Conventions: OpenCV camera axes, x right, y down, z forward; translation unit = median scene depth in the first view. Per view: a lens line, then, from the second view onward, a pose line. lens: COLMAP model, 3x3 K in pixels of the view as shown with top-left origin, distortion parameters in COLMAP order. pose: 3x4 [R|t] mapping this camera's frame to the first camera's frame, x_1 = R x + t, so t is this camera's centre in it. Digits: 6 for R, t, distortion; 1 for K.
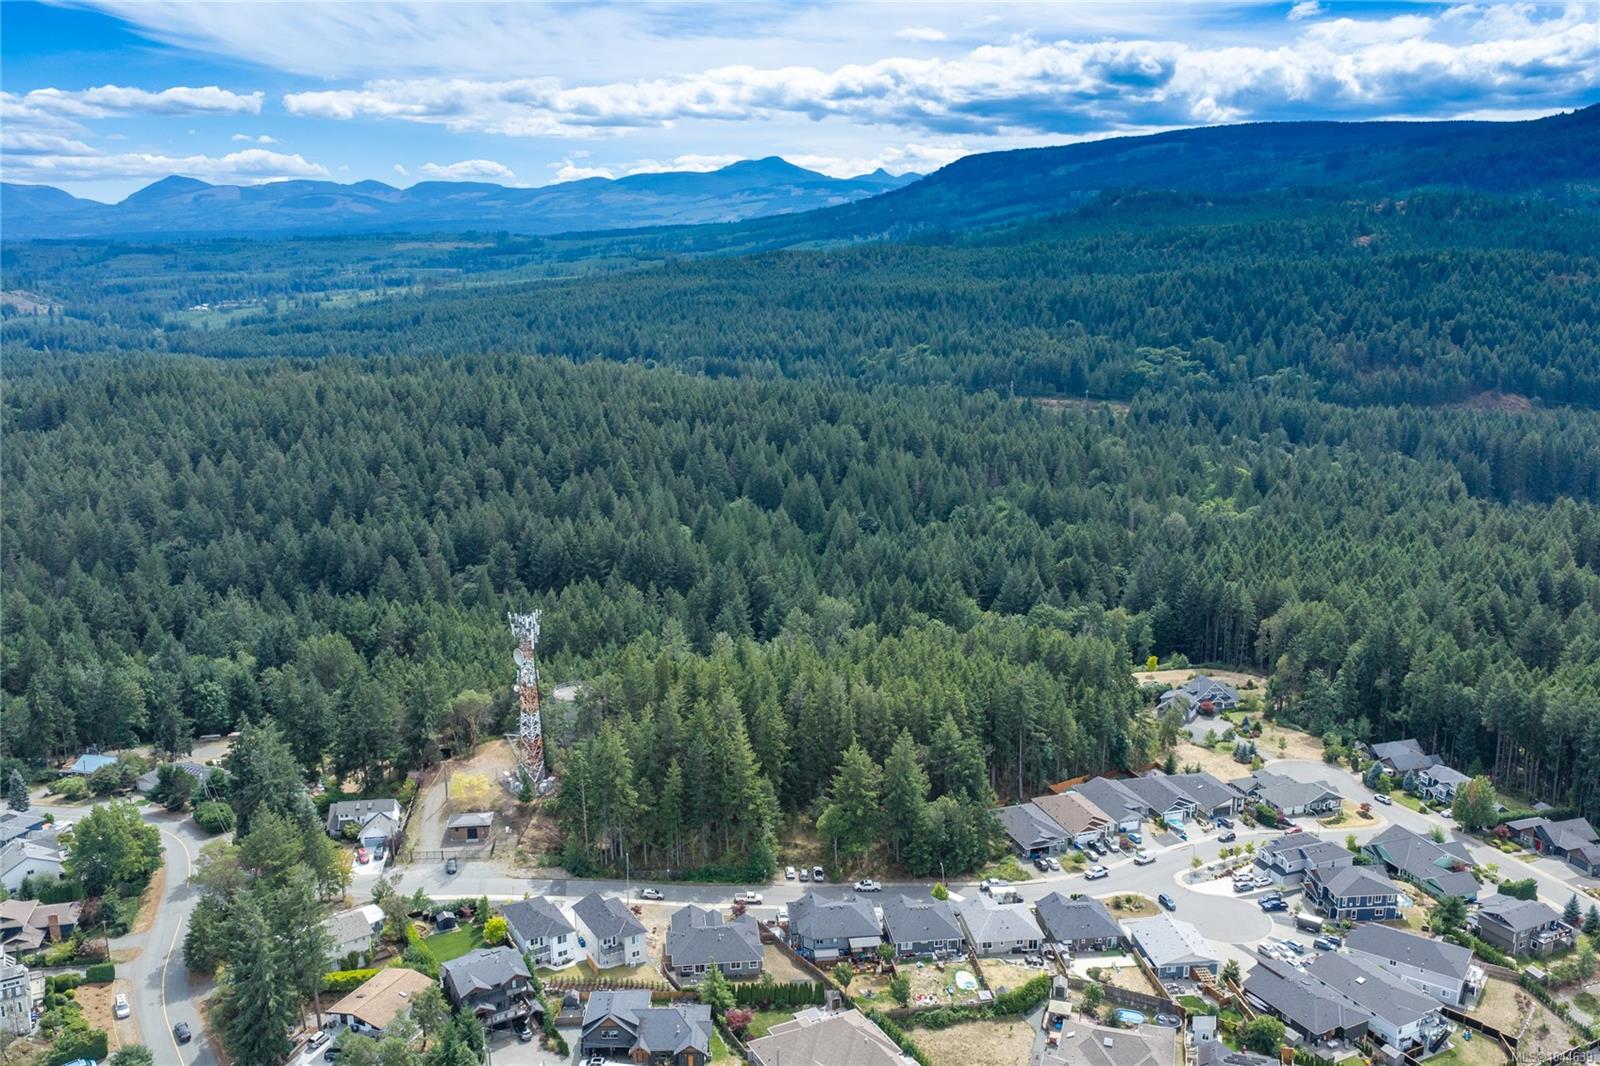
lens RADIAL K [[1339.2, 0, 793.2], [0, 1339.2, 533.3], [0, 0, 1]] dist [0.022791, -0.043504]
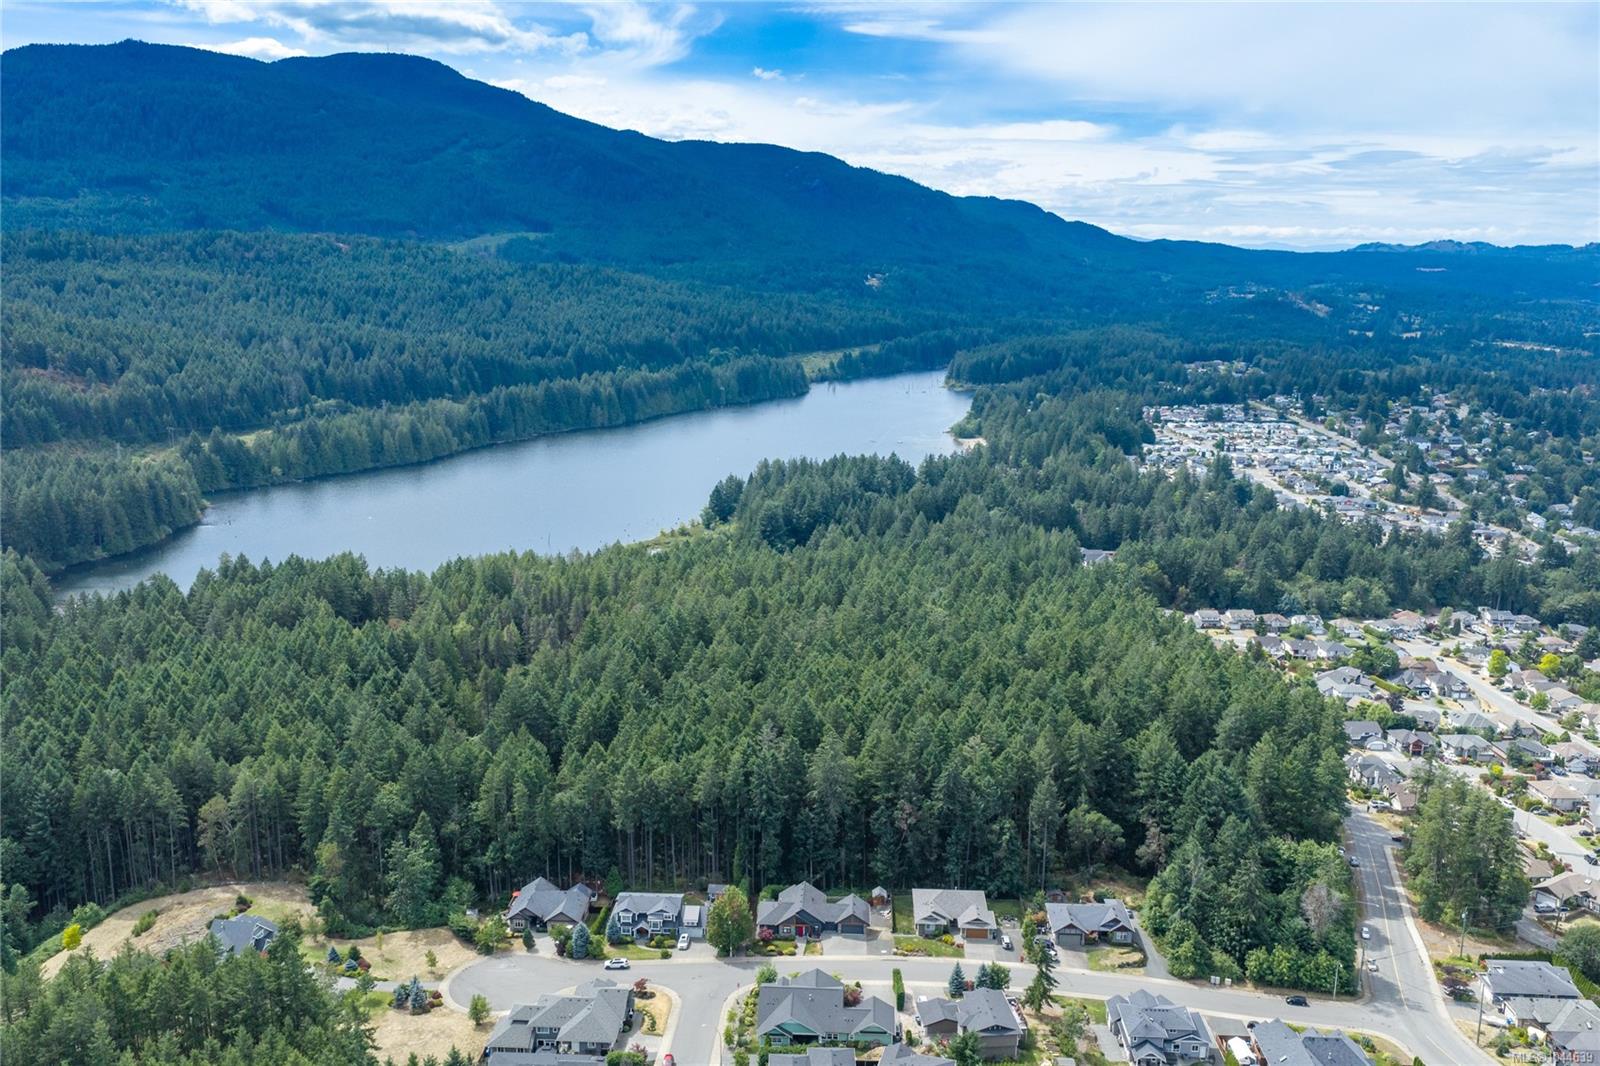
lens RADIAL K [[1339.2, 0, 793.7], [0, 1339.2, 547.1], [0, 0, 1]] dist [0.022791, -0.043504]
pose [[0.343402, -0.191293, 0.919501, -0.270679], [0.196794, 0.971960, 0.128711, -0.160134], [-0.918339, 0.136753, 0.371418, 0.709866]]
